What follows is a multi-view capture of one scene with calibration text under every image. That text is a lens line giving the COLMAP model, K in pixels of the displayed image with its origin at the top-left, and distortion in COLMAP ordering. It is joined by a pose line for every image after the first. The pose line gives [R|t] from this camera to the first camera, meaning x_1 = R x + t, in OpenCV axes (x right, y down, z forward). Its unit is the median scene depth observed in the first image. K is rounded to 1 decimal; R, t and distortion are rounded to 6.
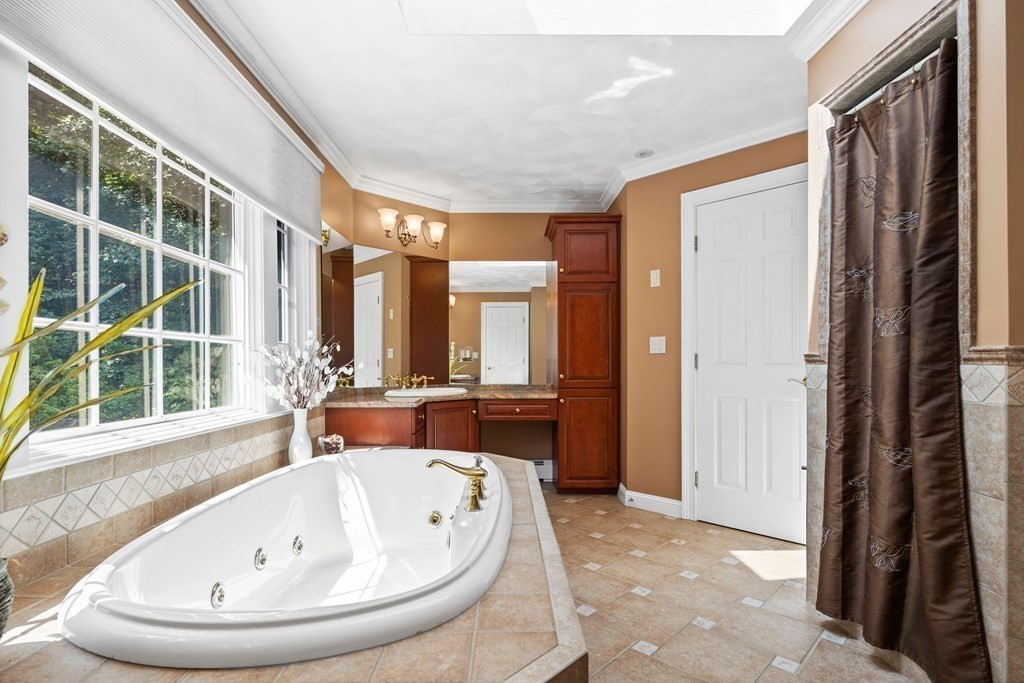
lens RADIAL K [[501.0, 0, 508.3], [0, 501.0, 360.6], [0, 0, 1]] dist [0.000690, -0.000267]
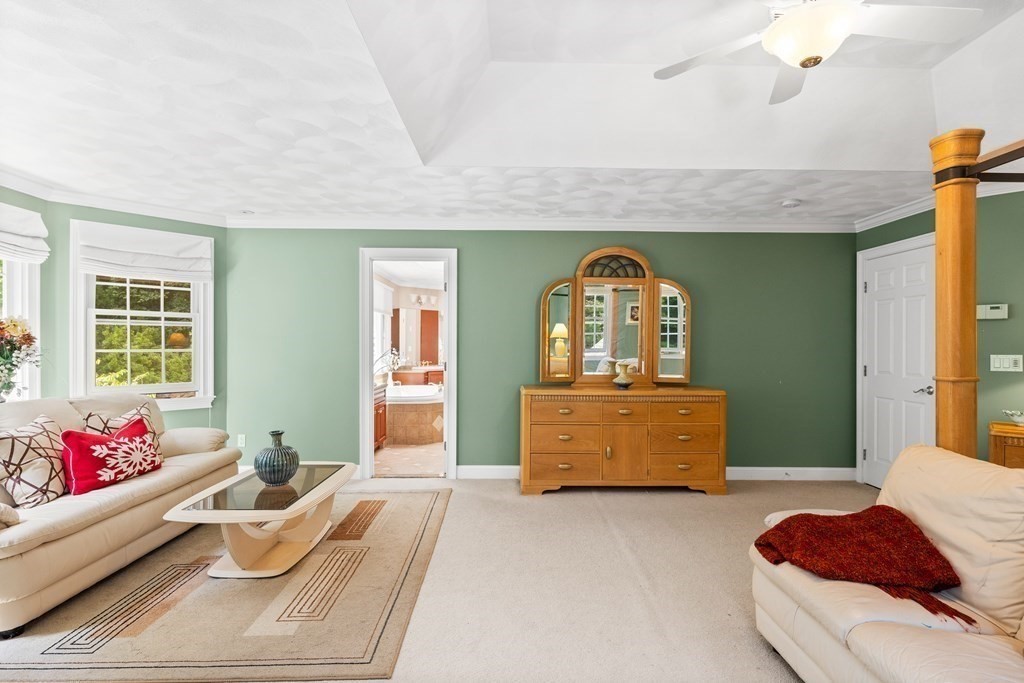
lens RADIAL K [[496.4, 0, 514.2], [0, 496.4, 333.5], [0, 0, 1]] dist [0.000718, -0.000725]
pose [[0.999878, 0.007545, 0.013640, 0.233165], [-0.007305, 0.999819, -0.017593, -0.068336], [-0.013771, 0.017491, 0.999752, -1.508943]]
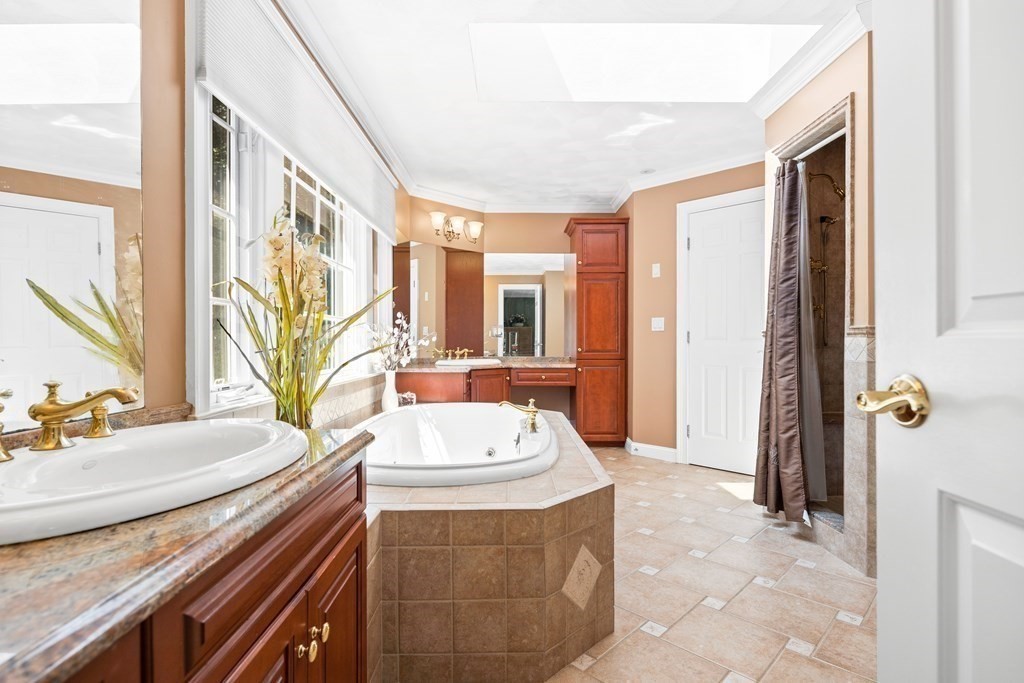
lens RADIAL K [[504.6, 0, 512.0], [0, 504.6, 341.5], [0, 0, 1]] dist [0.000615, -0.000048]
pose [[0.999995, 0.003100, -0.000319, -0.059073], [-0.003099, 0.999986, 0.004291, 0.007162], [0.000332, -0.004290, 0.999991, -0.234786]]
